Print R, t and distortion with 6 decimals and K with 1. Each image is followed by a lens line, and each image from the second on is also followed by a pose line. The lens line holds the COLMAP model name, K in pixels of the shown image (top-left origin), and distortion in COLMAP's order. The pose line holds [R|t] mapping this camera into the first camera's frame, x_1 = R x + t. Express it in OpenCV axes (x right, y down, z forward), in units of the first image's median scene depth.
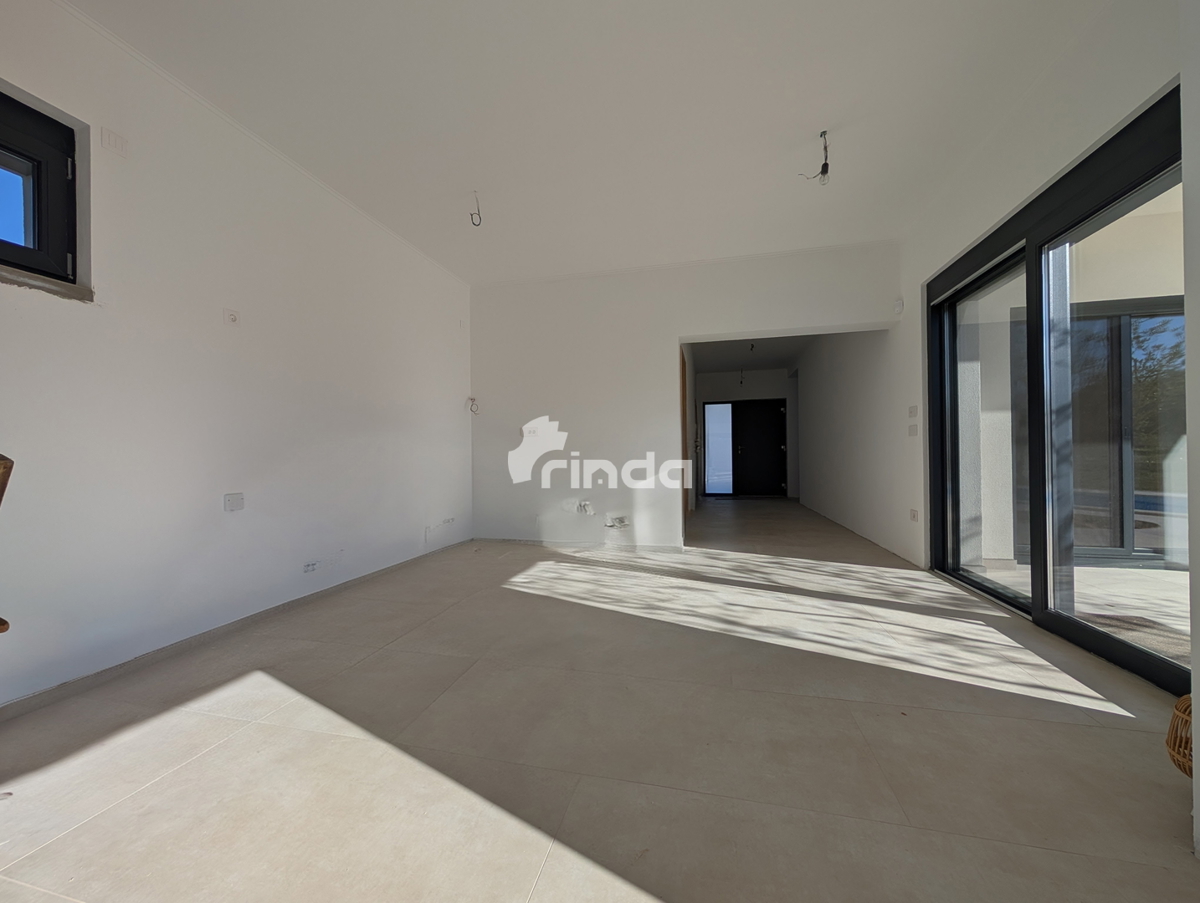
lens RADIAL K [[454.2, 0, 605.9], [0, 454.2, 457.3], [0, 0, 1]] dist [-0.000788, -0.000117]
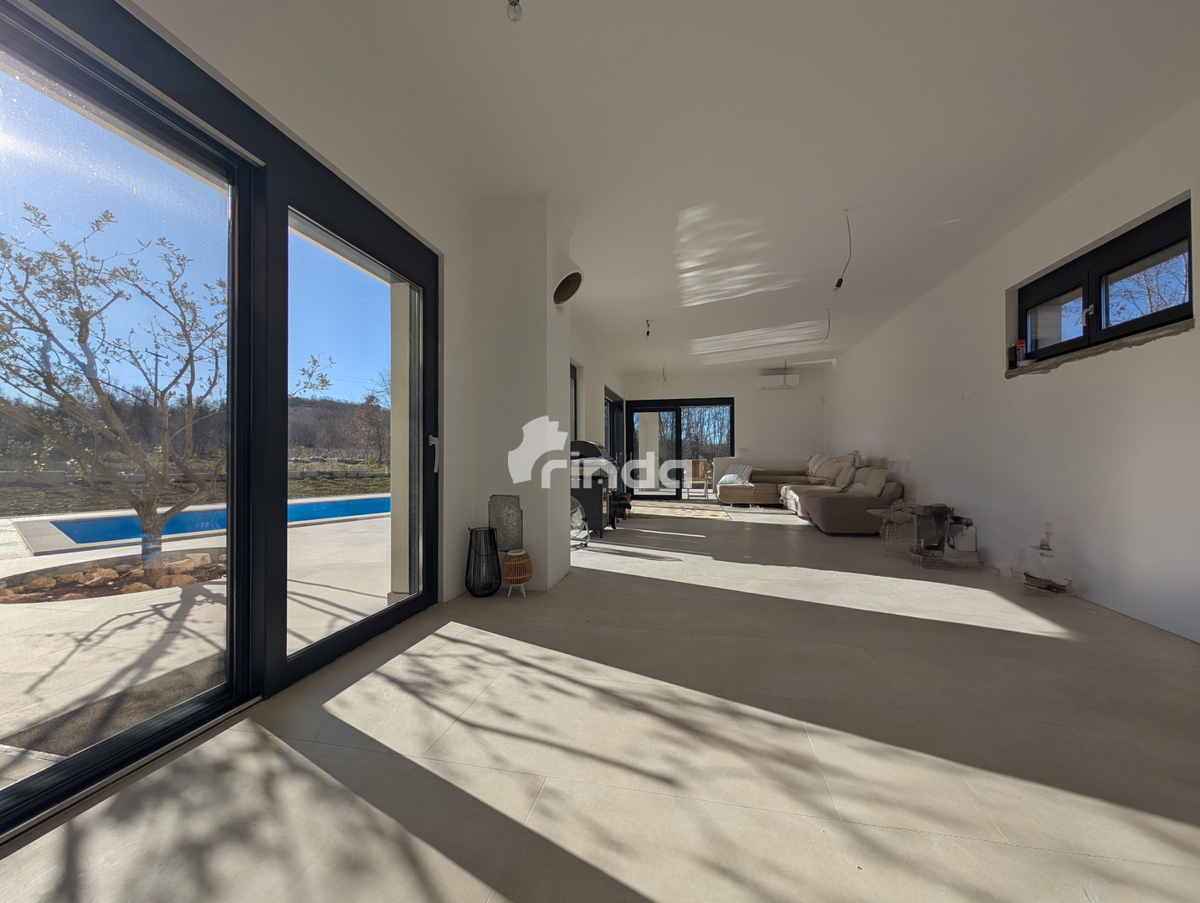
lens RADIAL K [[454.2, 0, 605.9], [0, 454.2, 457.3], [0, 0, 1]] dist [-0.000788, -0.000117]
pose [[-0.999189, 0.017754, -0.036146, 0.435152], [0.017993, 0.999818, -0.006285, -0.009930], [0.036028, -0.006930, -0.999327, 1.827736]]
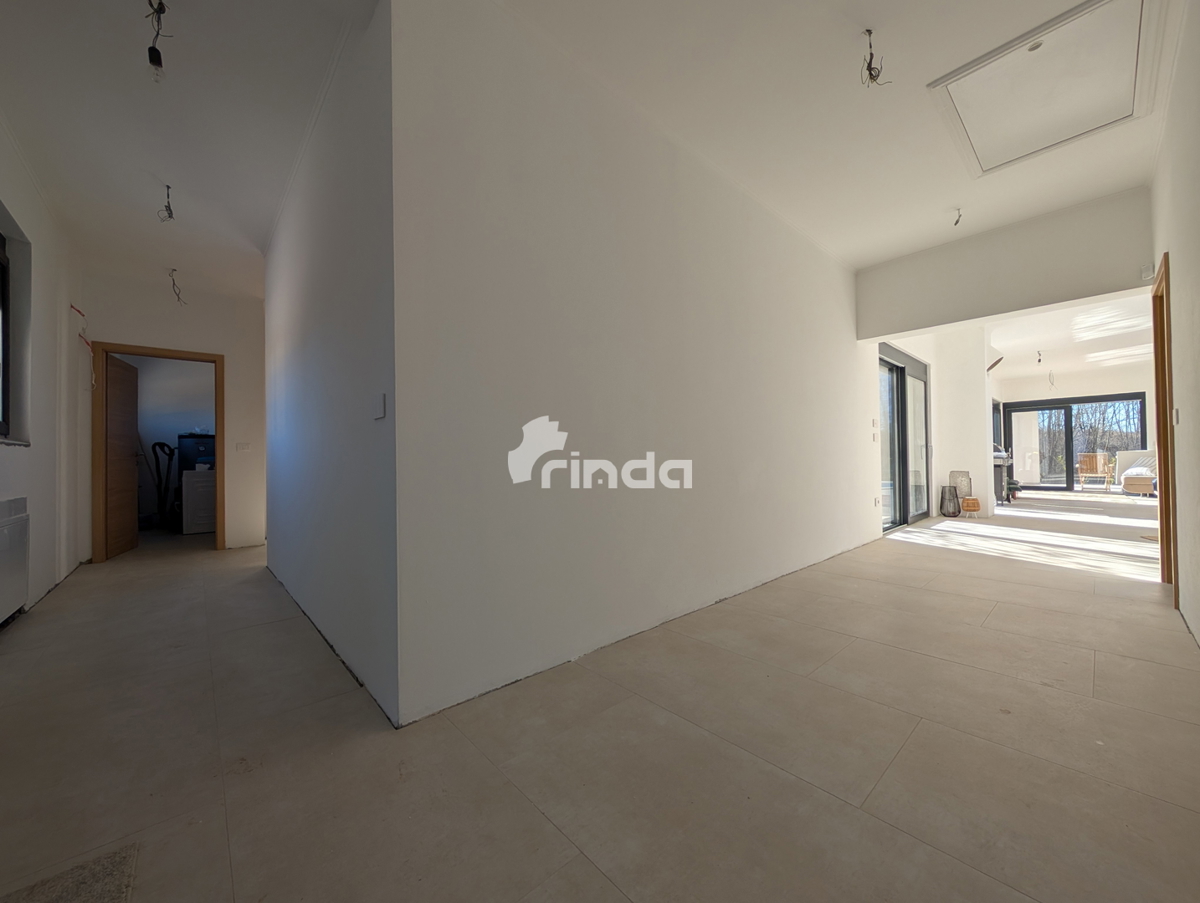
lens RADIAL K [[454.2, 0, 605.9], [0, 454.2, 457.3], [0, 0, 1]] dist [-0.000788, -0.000117]
pose [[-0.831231, 0.032263, 0.554990, 0.939770], [0.024988, 0.999474, -0.020676, 0.008185], [-0.555365, -0.003318, -0.831600, 3.981282]]
